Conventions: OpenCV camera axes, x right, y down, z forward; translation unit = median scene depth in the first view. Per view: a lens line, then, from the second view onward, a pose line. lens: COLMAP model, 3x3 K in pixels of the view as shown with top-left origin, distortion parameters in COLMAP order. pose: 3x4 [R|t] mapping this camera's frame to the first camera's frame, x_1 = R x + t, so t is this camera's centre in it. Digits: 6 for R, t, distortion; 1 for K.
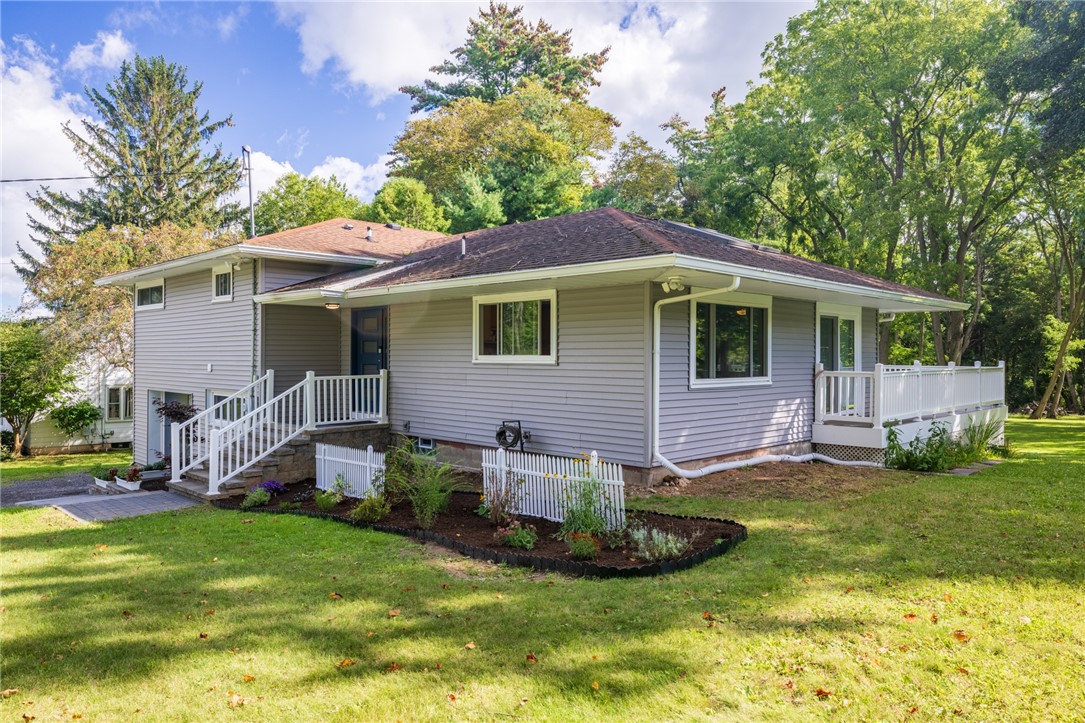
lens RADIAL K [[755.7, 0, 517.8], [0, 755.7, 360.4], [0, 0, 1]] dist [0.005730, 0.002418]
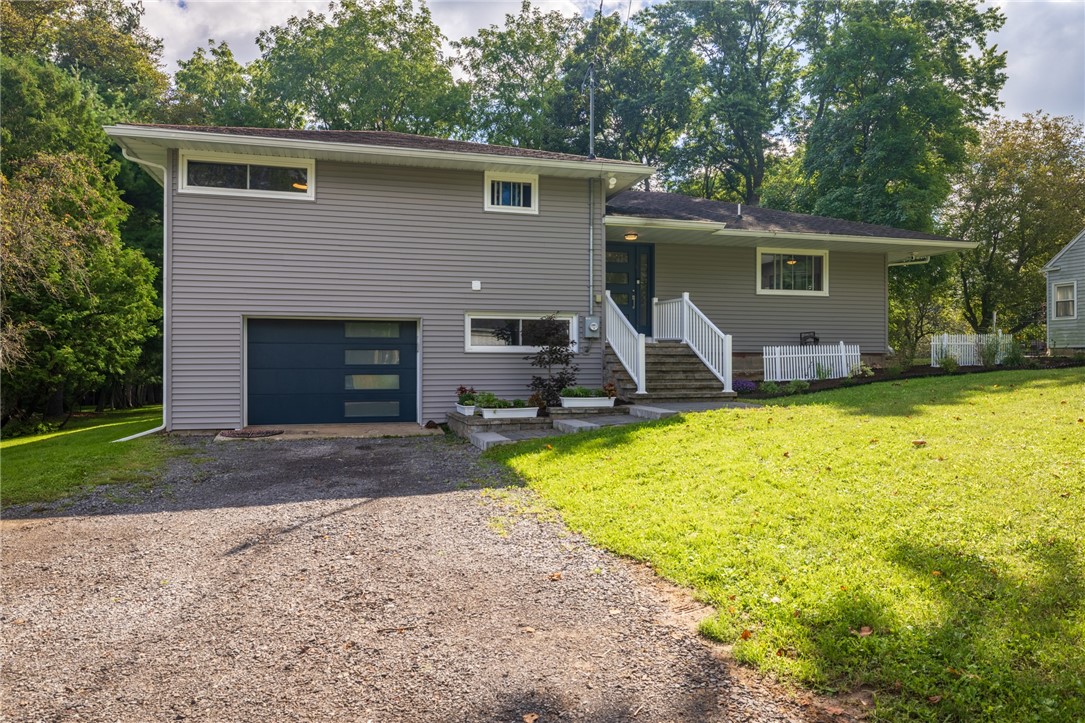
lens RADIAL K [[740.7, 0, 542.5], [0, 740.7, 361.5], [0, 0, 1]] dist [0.005120, -0.000234]
pose [[0.473362, -0.001180, 0.880867, -0.899076], [0.005899, 0.999981, -0.001830, 0.079201], [-0.880848, 0.006063, 0.473360, 0.431429]]
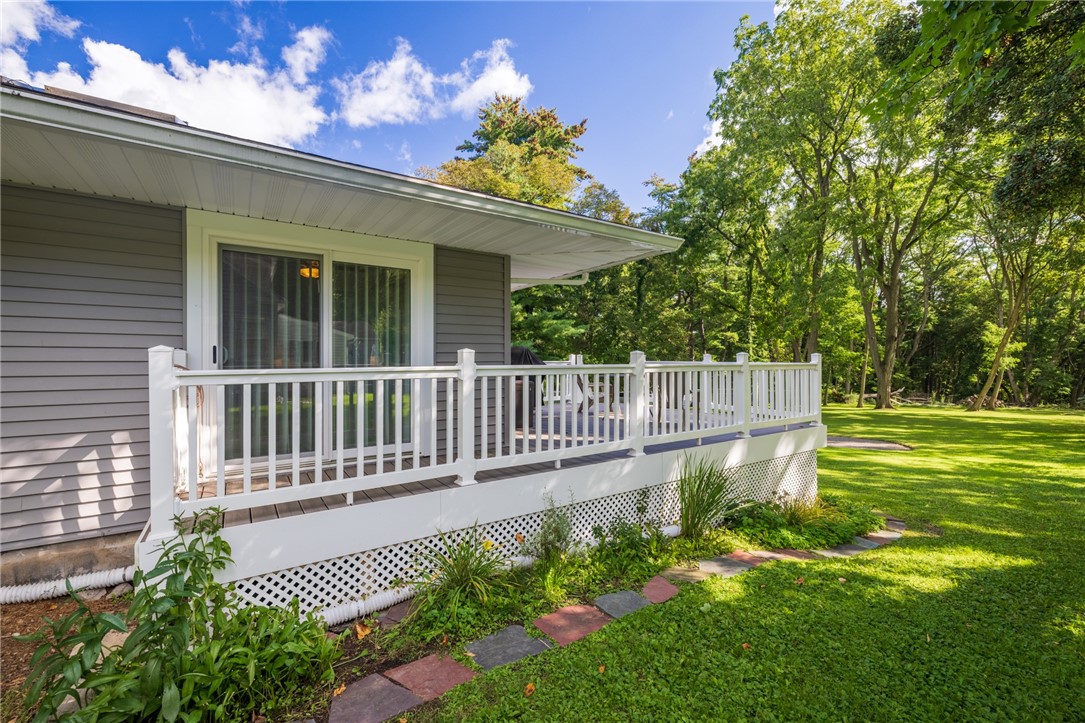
lens RADIAL K [[448.3, 0, 542.5], [0, 448.3, 361.5], [0, 0, 1]] dist [-0.000392, -0.000017]
pose [[0.981985, -0.000810, -0.188955, 0.485272], [0.000351, 0.999997, -0.002466, 0.007983], [0.188956, 0.002355, 0.981983, 0.590485]]
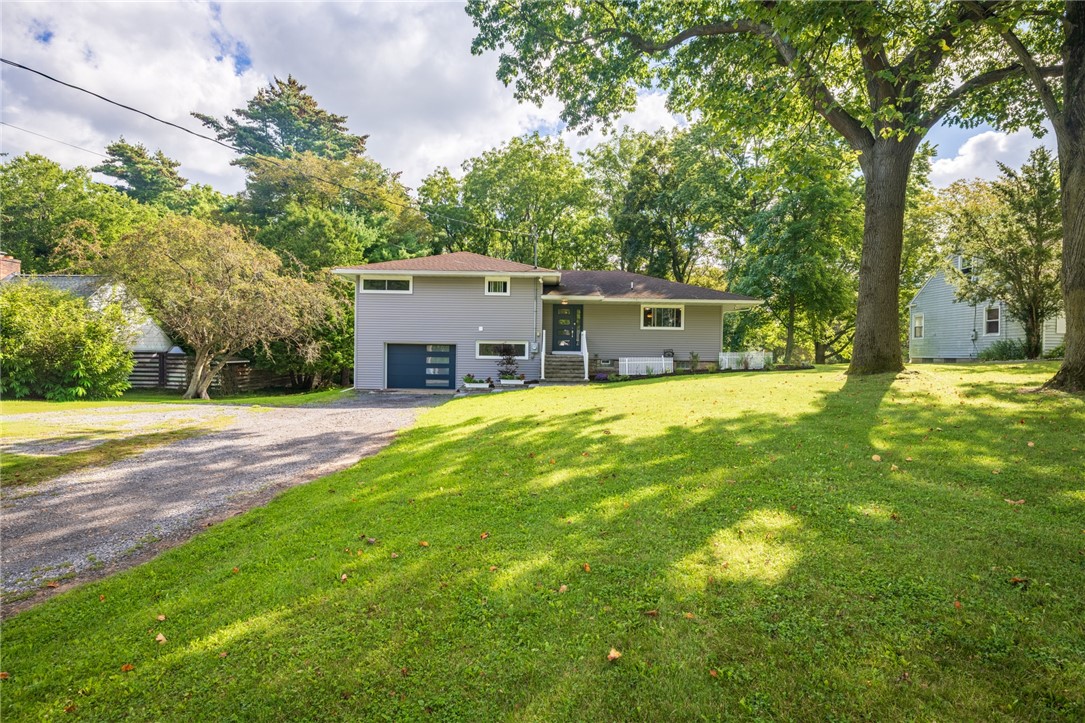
lens RADIAL K [[569.5, 0, 542.5], [0, 569.5, 361.5], [0, 0, 1]] dist [-0.020288, 0.023165]
pose [[0.710382, 0.003030, 0.703809, -1.058516], [-0.009552, 0.999940, 0.005337, 0.067313], [-0.703751, -0.010514, 0.710369, -0.110351]]
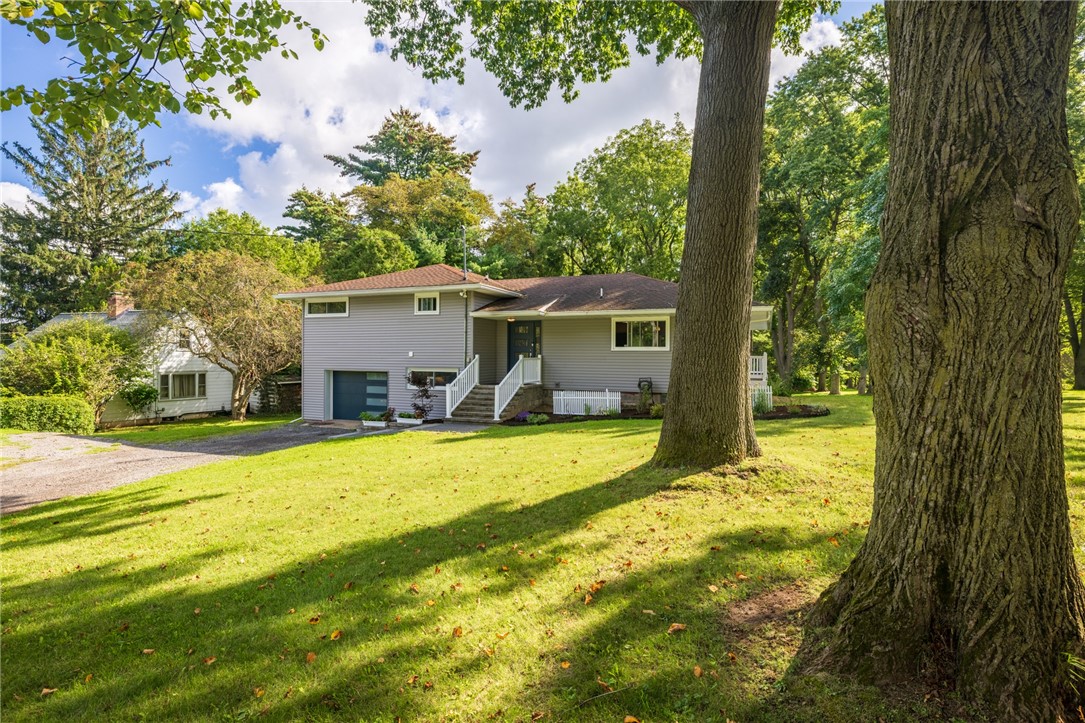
lens RADIAL K [[556.3, 0, 534.7], [0, 556.3, 364.6], [0, 0, 1]] dist [-0.018370, 0.020295]
pose [[0.924709, 0.000917, 0.380673, -0.498845], [-0.003131, 0.999982, 0.005199, 0.020252], [-0.380662, -0.005999, 0.924695, -0.176506]]
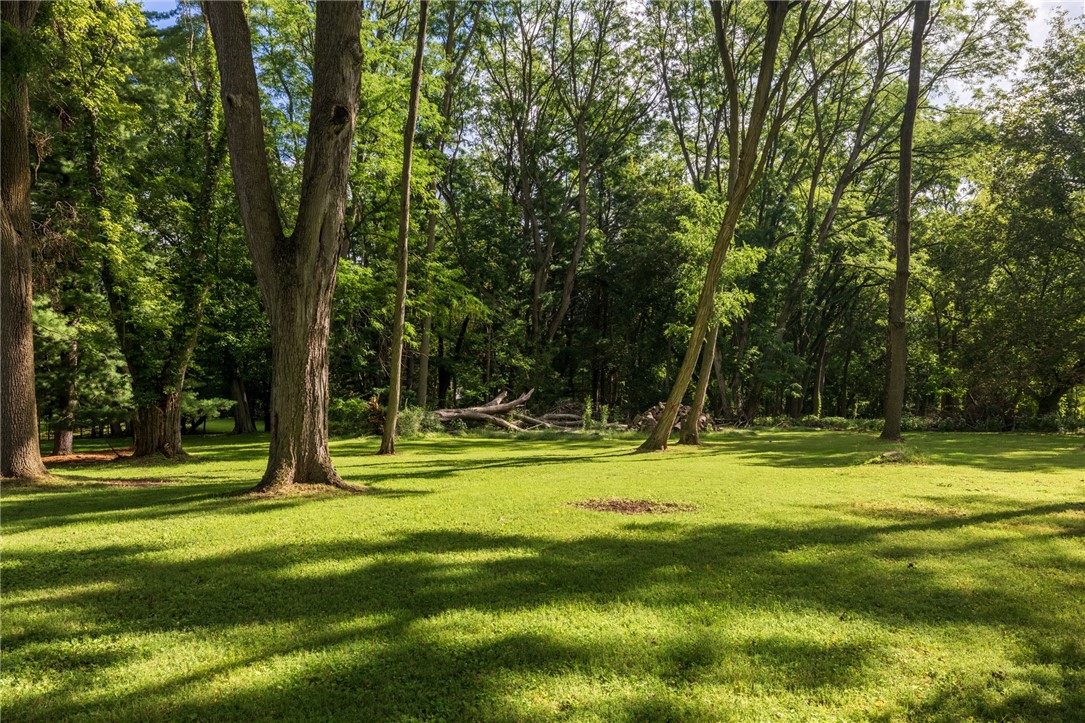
lens RADIAL K [[755.7, 0, 517.8], [0, 755.7, 360.4], [0, 0, 1]] dist [0.005730, 0.002418]
pose [[0.927354, 0.004868, 0.374153, 1.422623], [-0.002987, 0.999980, -0.005609, 0.100398], [-0.374172, 0.004084, 0.927350, 2.008252]]
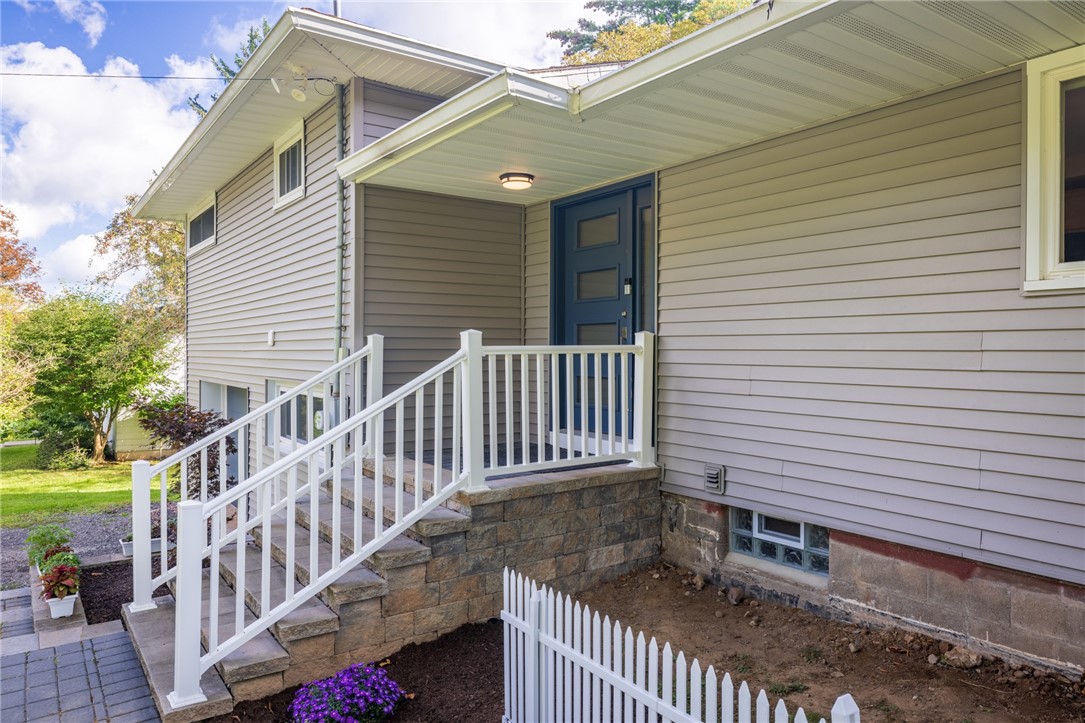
lens RADIAL K [[740.7, 0, 542.5], [0, 740.7, 361.5], [0, 0, 1]] dist [0.005120, -0.000234]
pose [[0.990830, 0.003209, -0.135074, -0.126114], [-0.002145, 0.999965, 0.008025, 0.017408], [0.135095, -0.007662, 0.990803, 0.426785]]
